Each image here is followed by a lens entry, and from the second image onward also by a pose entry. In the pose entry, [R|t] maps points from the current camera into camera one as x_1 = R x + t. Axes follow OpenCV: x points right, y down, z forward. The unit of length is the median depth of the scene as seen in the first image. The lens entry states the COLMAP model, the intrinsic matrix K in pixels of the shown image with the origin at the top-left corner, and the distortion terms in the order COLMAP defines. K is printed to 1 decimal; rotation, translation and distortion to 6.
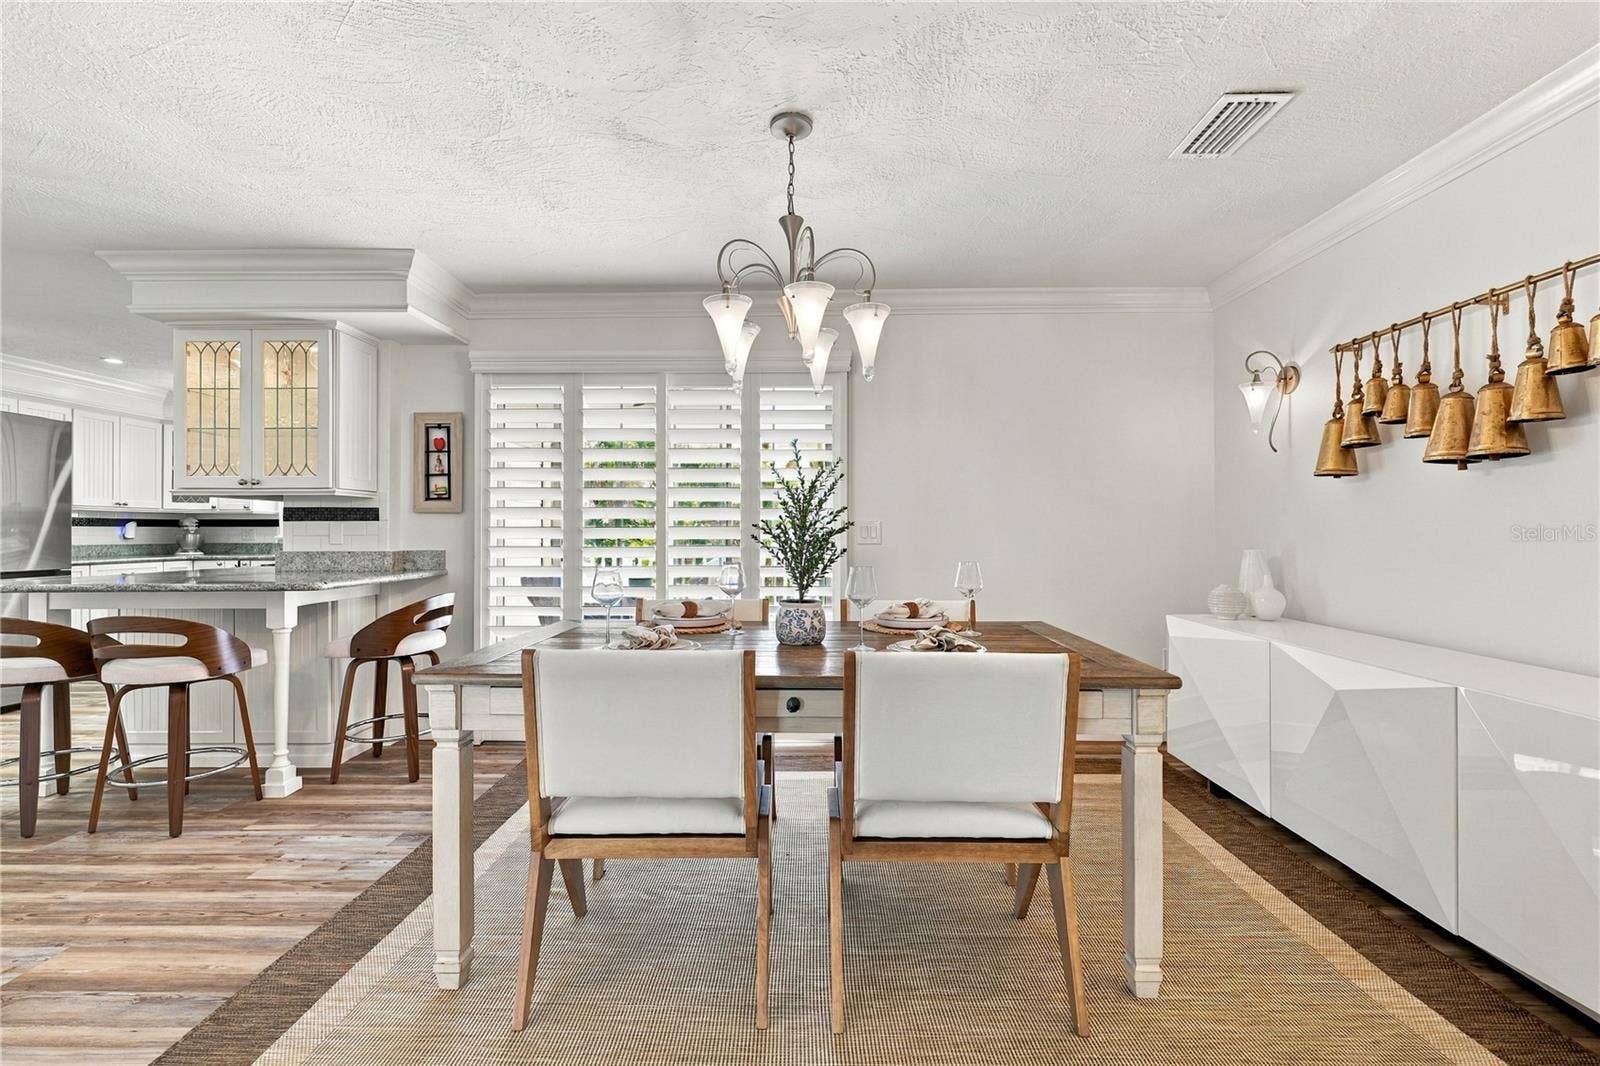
lens RADIAL K [[704.3, 0, 799.2], [0, 704.3, 525.8], [0, 0, 1]] dist [0.000846, 0.000394]
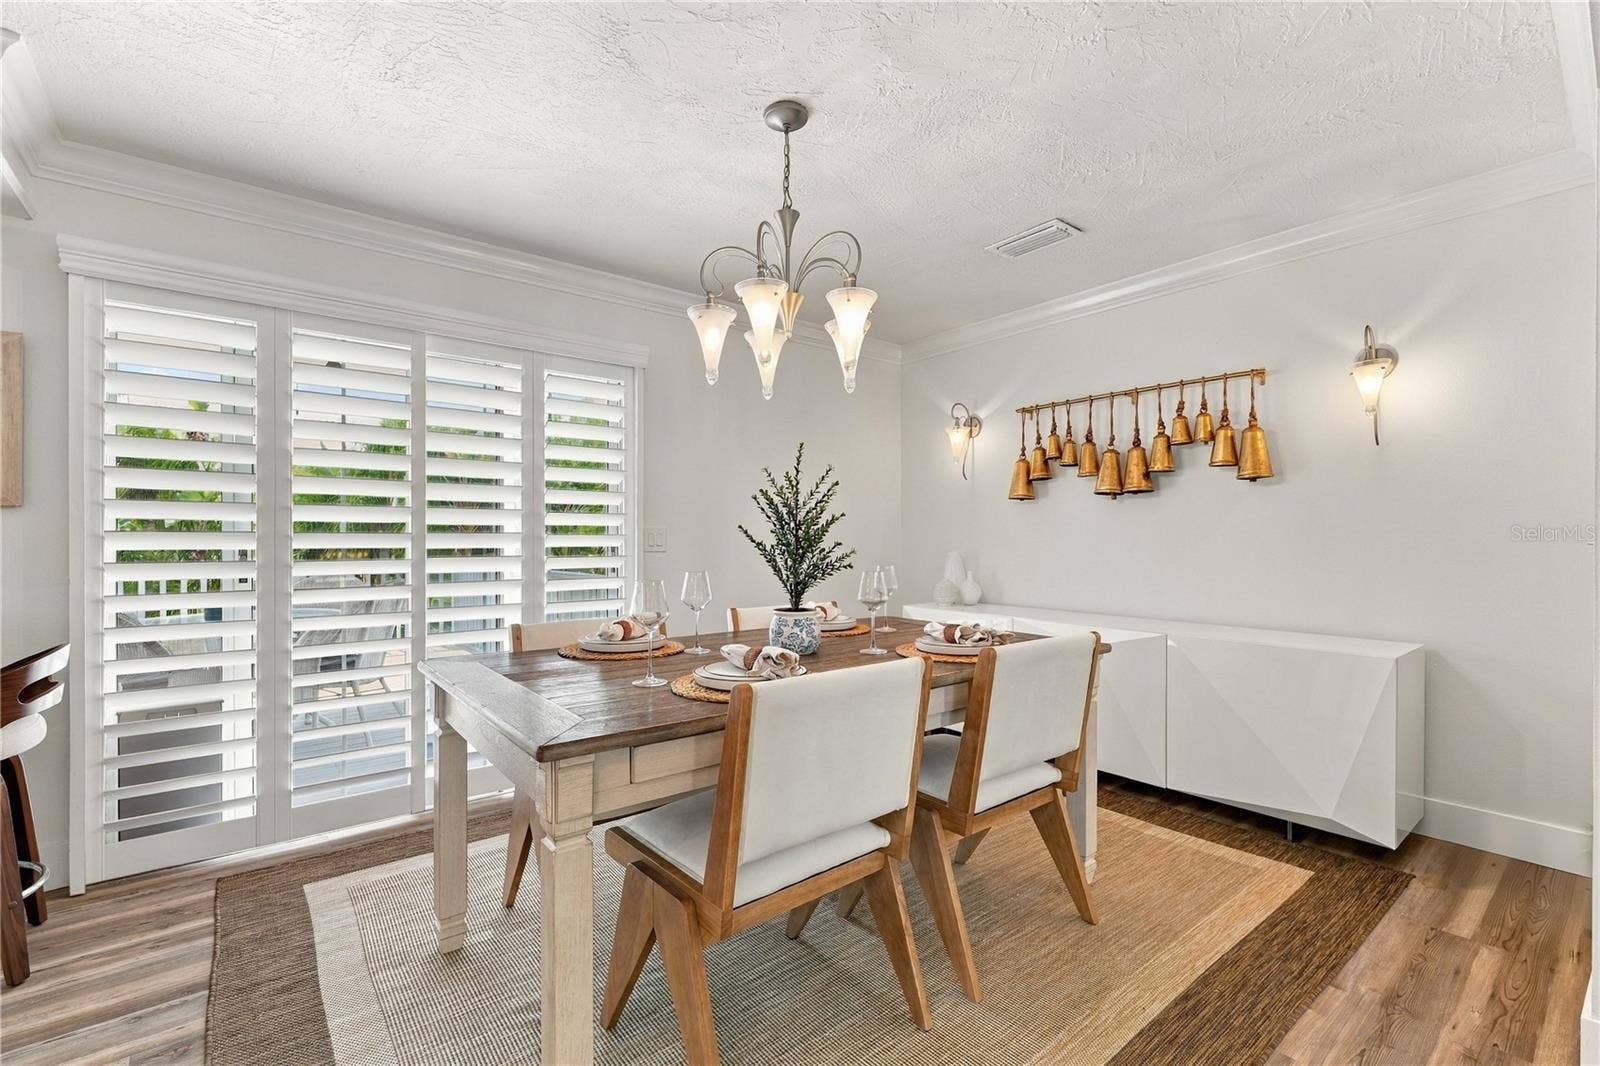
lens RADIAL K [[701.3, 0, 797.4], [0, 701.3, 536.9], [0, 0, 1]] dist [-0.000994, -0.000049]
pose [[0.769381, 0.003586, 0.638780, -0.434291], [-0.004375, 0.999990, -0.000344, 0.005483], [-0.638775, -0.002530, 0.769389, 0.180477]]
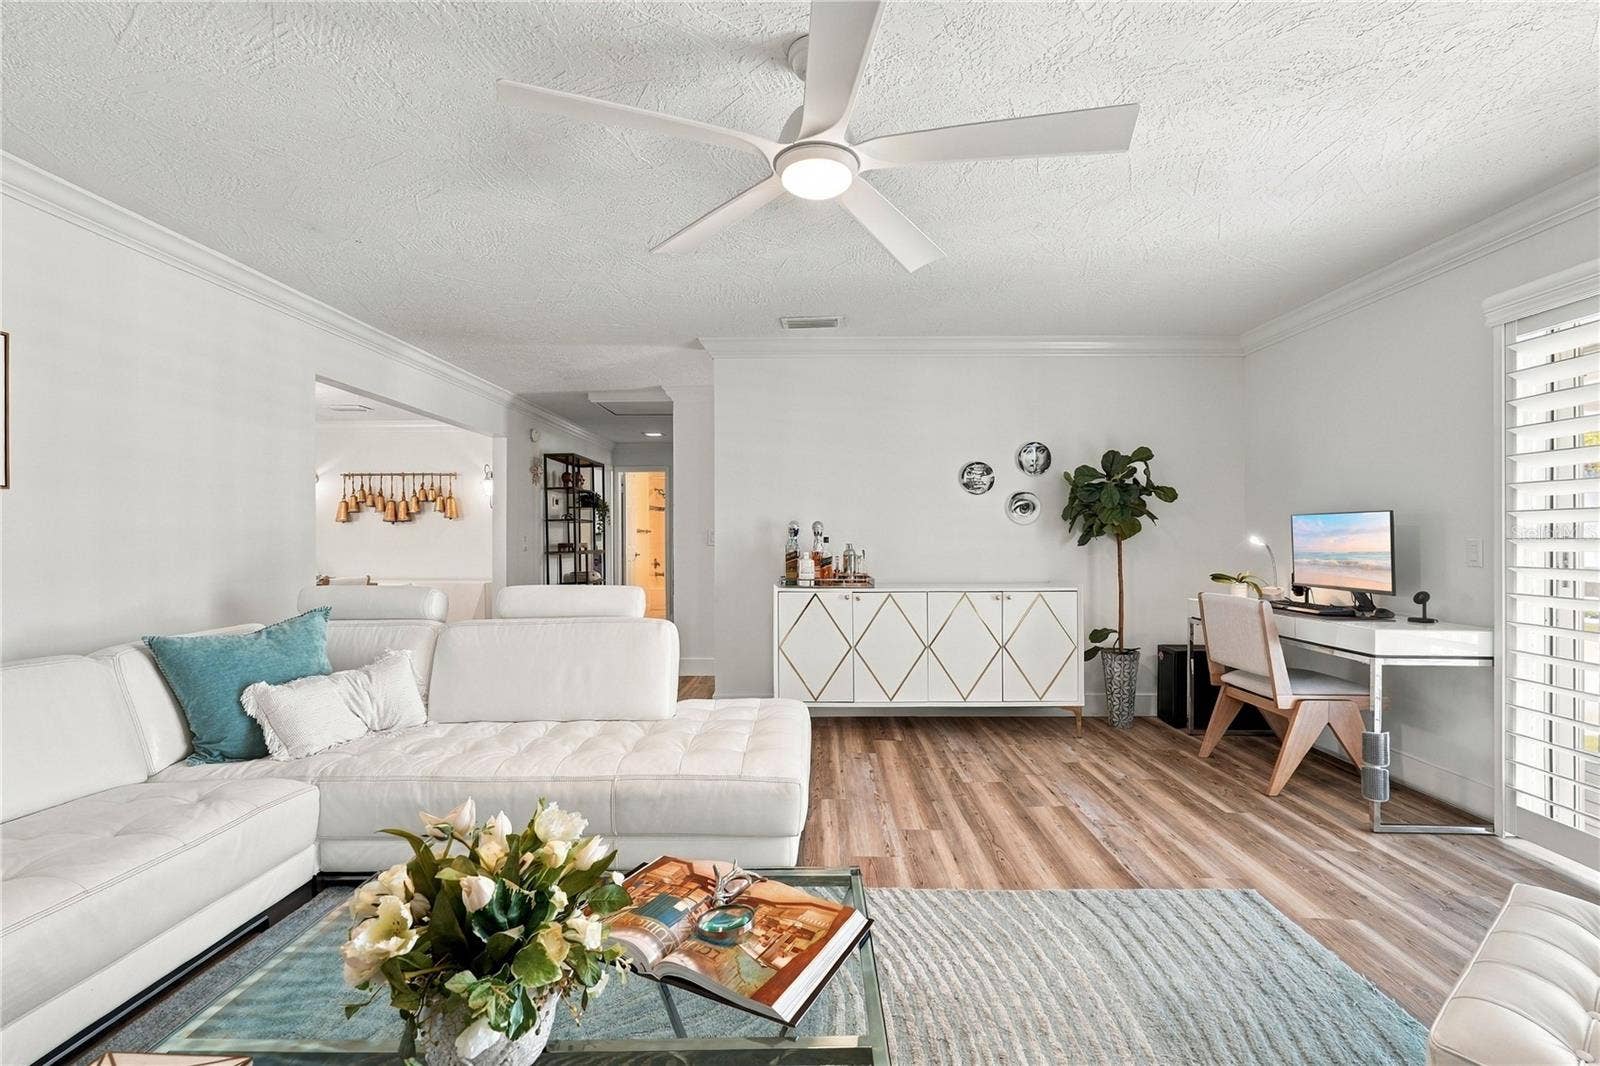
lens RADIAL K [[701.3, 0, 797.4], [0, 701.3, 536.9], [0, 0, 1]] dist [-0.000994, -0.000049]
pose [[0.004488, 0.004619, 0.999979, -1.696039], [-0.004873, 0.999978, -0.004597, -0.009891], [-0.999978, -0.004852, 0.004510, -0.661677]]
